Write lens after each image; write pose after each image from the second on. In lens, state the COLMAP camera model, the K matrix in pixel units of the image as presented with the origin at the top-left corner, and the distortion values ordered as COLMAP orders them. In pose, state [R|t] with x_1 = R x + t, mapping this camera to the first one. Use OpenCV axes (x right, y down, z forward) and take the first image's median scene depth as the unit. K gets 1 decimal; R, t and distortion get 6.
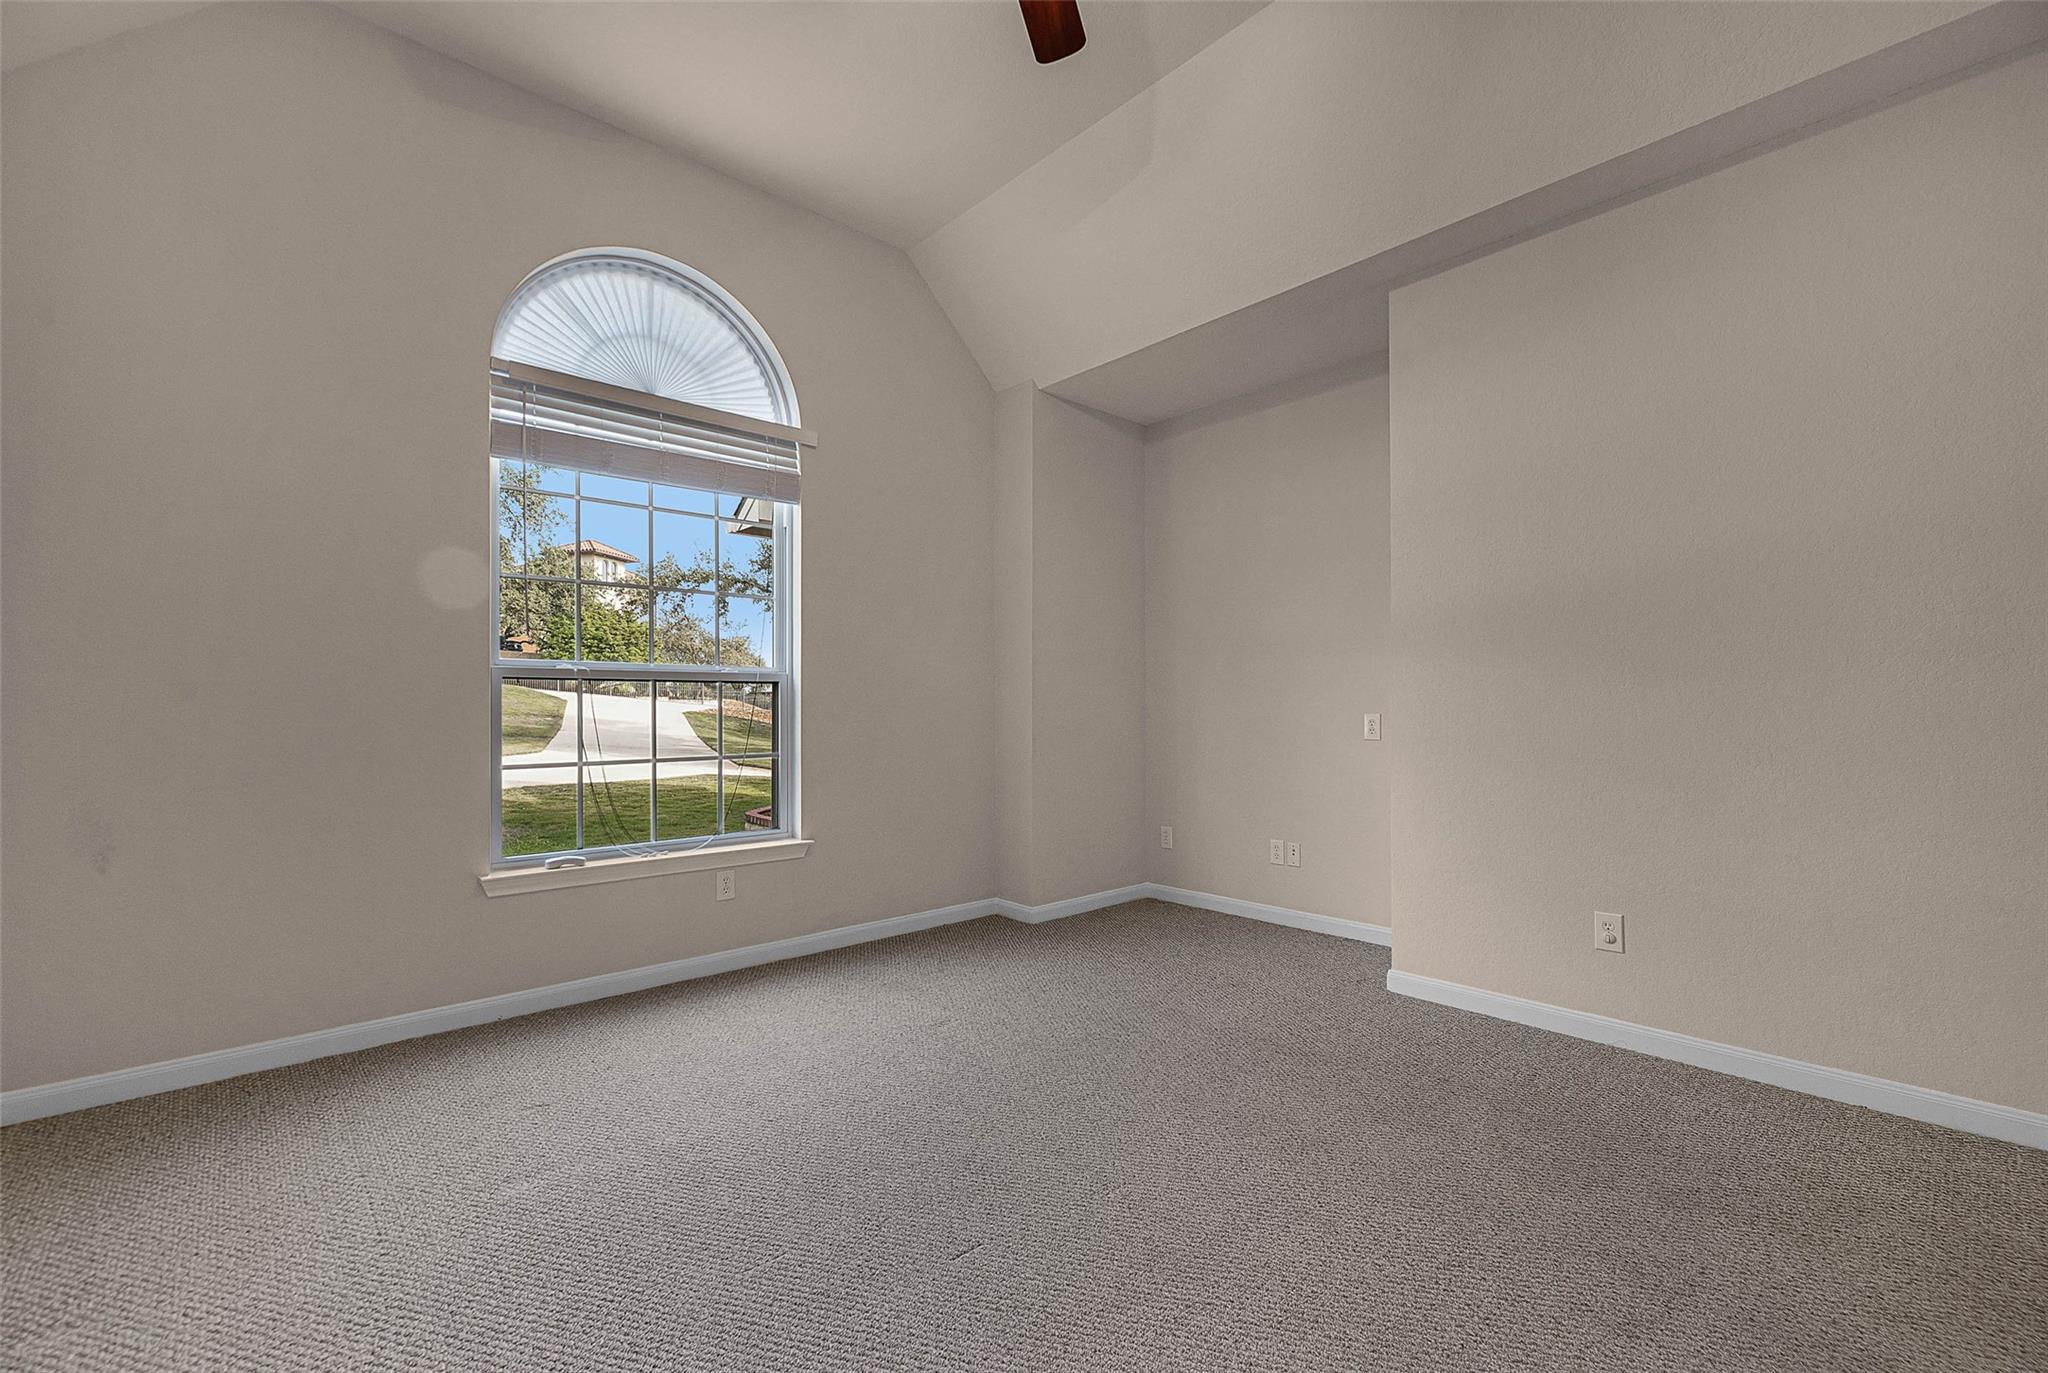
lens RADIAL K [[849.0, 0, 1030.9], [0, 849.0, 699.9], [0, 0, 1]] dist [-0.000560, -0.000072]
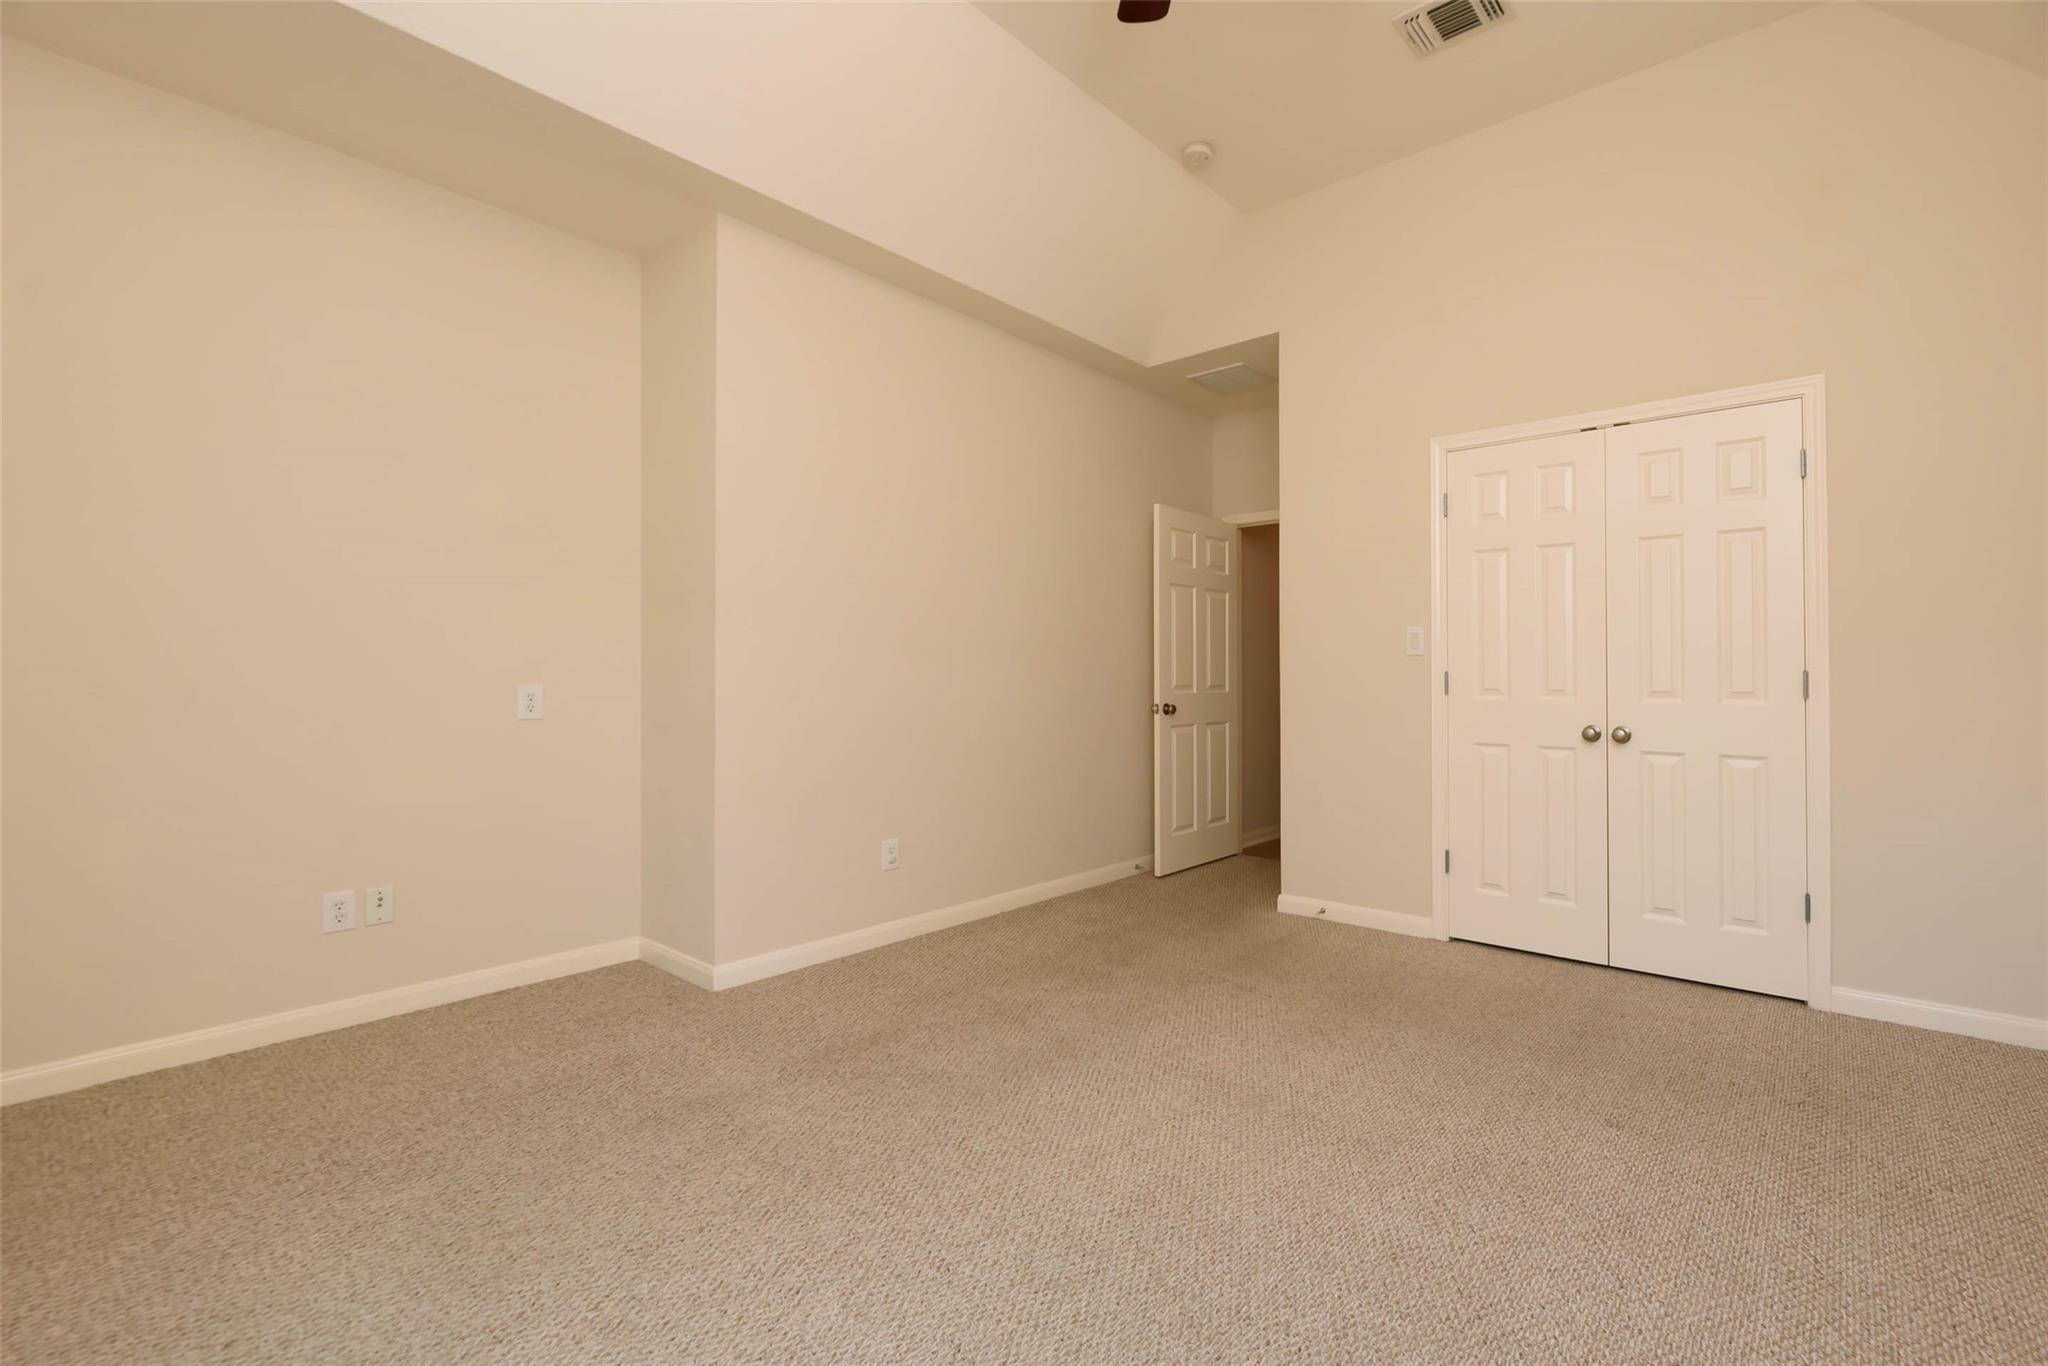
lens RADIAL K [[849.0, 0, 1030.9], [0, 849.0, 696.4], [0, 0, 1]] dist [-0.000560, -0.000072]
pose [[-0.110122, 0.008546, 0.993881, -0.484674], [-0.001604, 0.999960, -0.008776, 0.036614], [-0.993917, -0.002561, -0.110104, 0.735532]]
